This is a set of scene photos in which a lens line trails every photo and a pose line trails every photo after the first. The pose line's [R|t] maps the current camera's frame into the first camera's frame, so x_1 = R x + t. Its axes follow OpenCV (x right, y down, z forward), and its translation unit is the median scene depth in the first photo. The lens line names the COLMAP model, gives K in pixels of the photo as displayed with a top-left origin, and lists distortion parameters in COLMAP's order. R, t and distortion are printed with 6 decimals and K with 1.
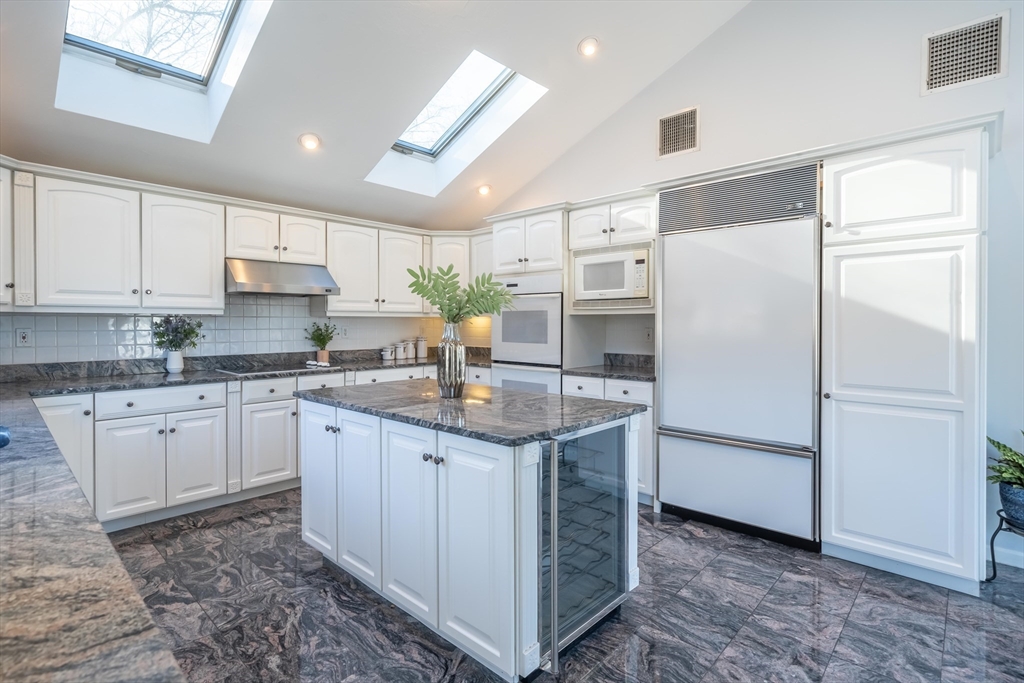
lens RADIAL K [[490.7, 0, 509.4], [0, 490.7, 326.1], [0, 0, 1]] dist [0.001062, 0.000319]
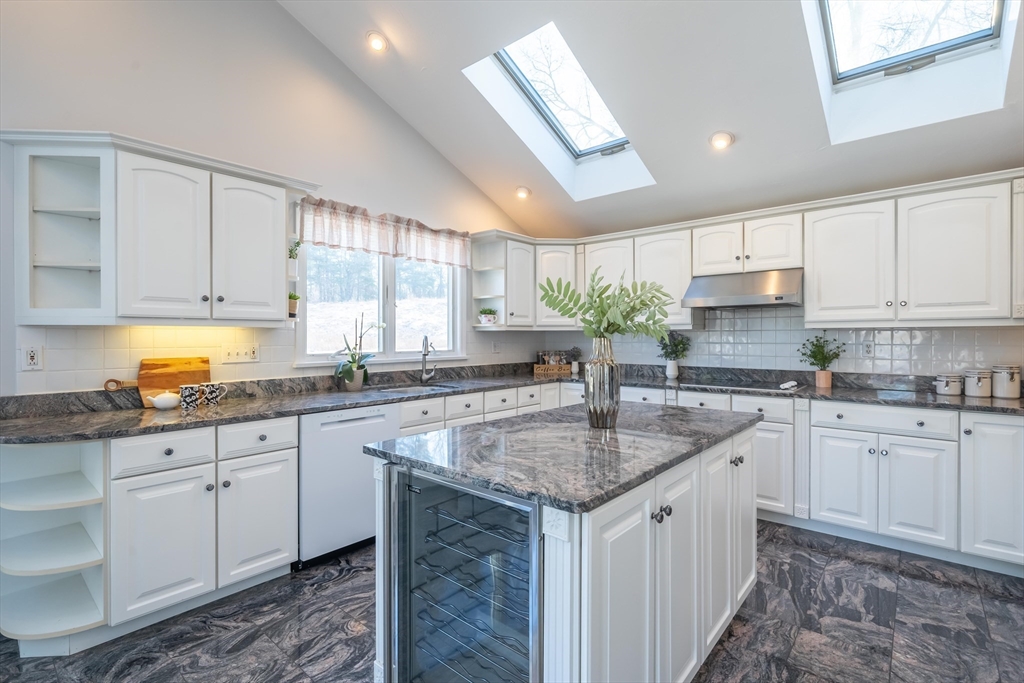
lens RADIAL K [[476.3, 0, 508.3], [0, 476.3, 338.5], [0, 0, 1]] dist [0.000638, 0.000032]
pose [[0.039155, 0.003931, -0.999225, 0.509537], [-0.004766, 0.999982, 0.003747, -0.005229], [0.999222, 0.004616, 0.039173, 0.604433]]
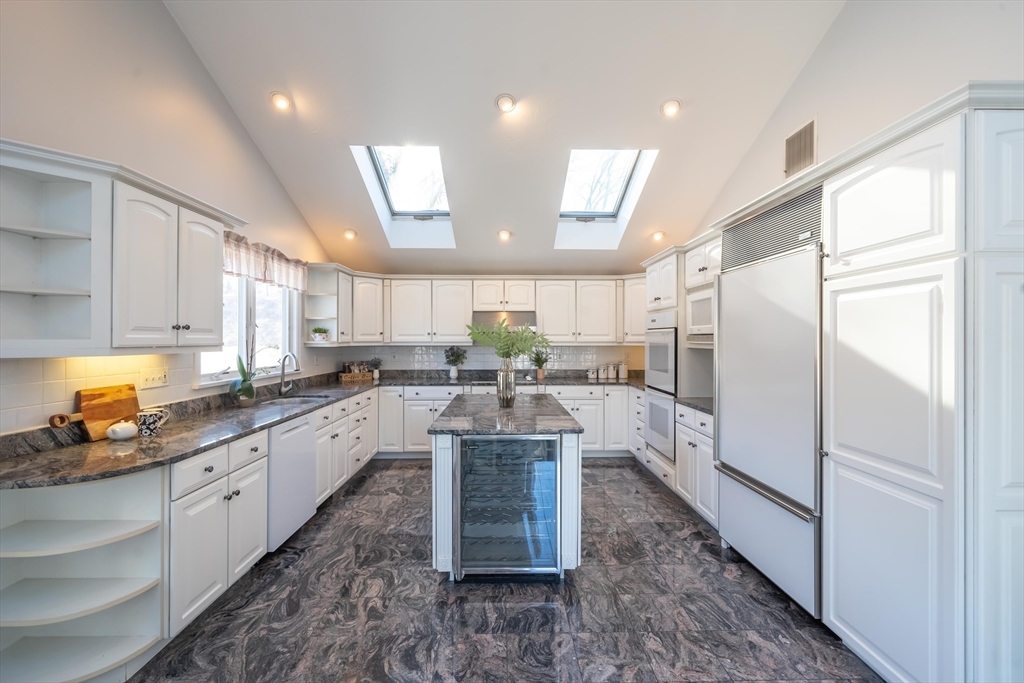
lens RADIAL K [[437.9, 0, 512.0], [0, 437.9, 339.2], [0, 0, 1]] dist [-0.000307, 0.000079]
pose [[0.699860, -0.000778, -0.714280, 0.637940], [-0.004175, 0.999978, -0.005180, -0.041438], [0.714268, 0.006607, 0.699841, 0.056196]]
